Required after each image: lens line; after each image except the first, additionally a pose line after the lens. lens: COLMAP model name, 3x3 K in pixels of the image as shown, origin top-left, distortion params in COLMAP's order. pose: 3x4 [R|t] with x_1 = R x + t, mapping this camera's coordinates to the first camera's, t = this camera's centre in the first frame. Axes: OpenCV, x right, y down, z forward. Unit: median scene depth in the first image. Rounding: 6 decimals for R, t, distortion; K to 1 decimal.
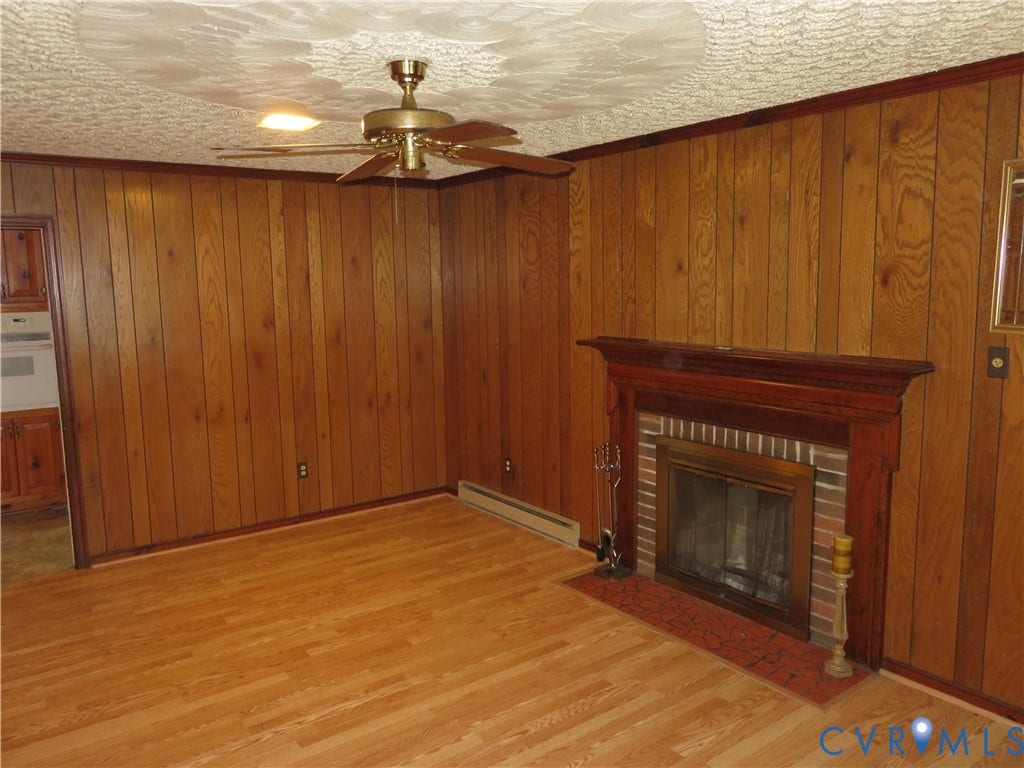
lens RADIAL K [[773.8, 0, 512.0], [0, 773.8, 384.0], [0, 0, 1]] dist [-0.002899, -0.000868]
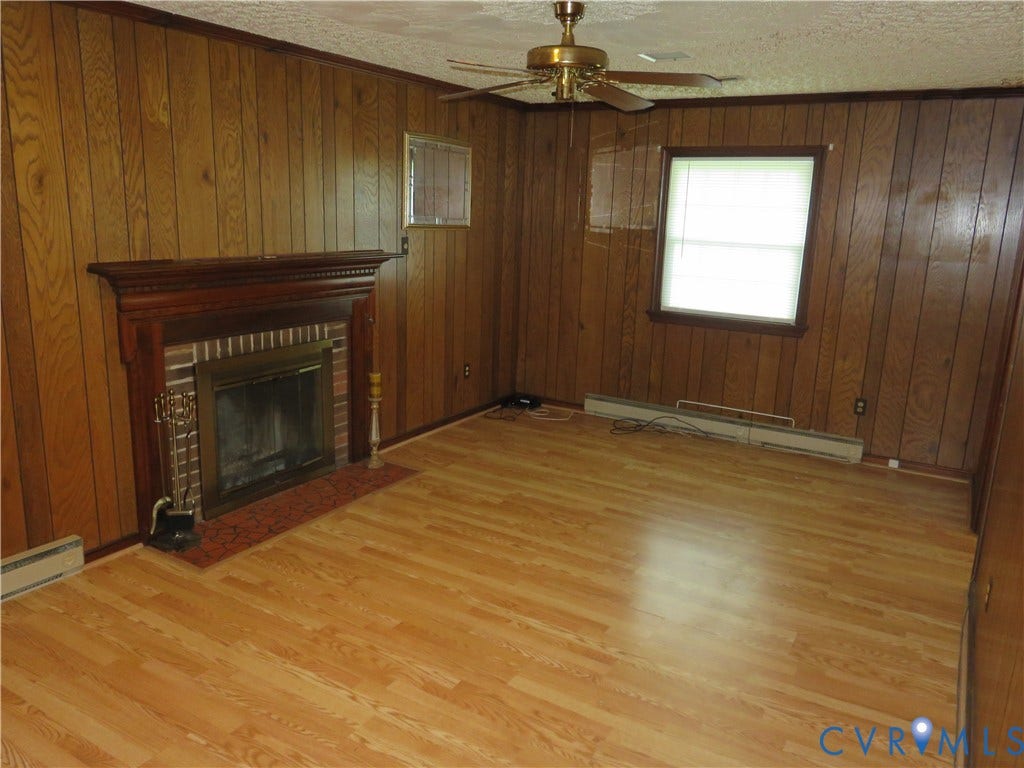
lens RADIAL K [[773.8, 0, 512.0], [0, 773.8, 384.0], [0, 0, 1]] dist [-0.002899, -0.000868]
pose [[-0.390920, -0.208922, 0.896400, -0.845885], [0.094926, 0.959554, 0.265039, -0.127713], [-0.915517, 0.188701, -0.355276, 1.080358]]
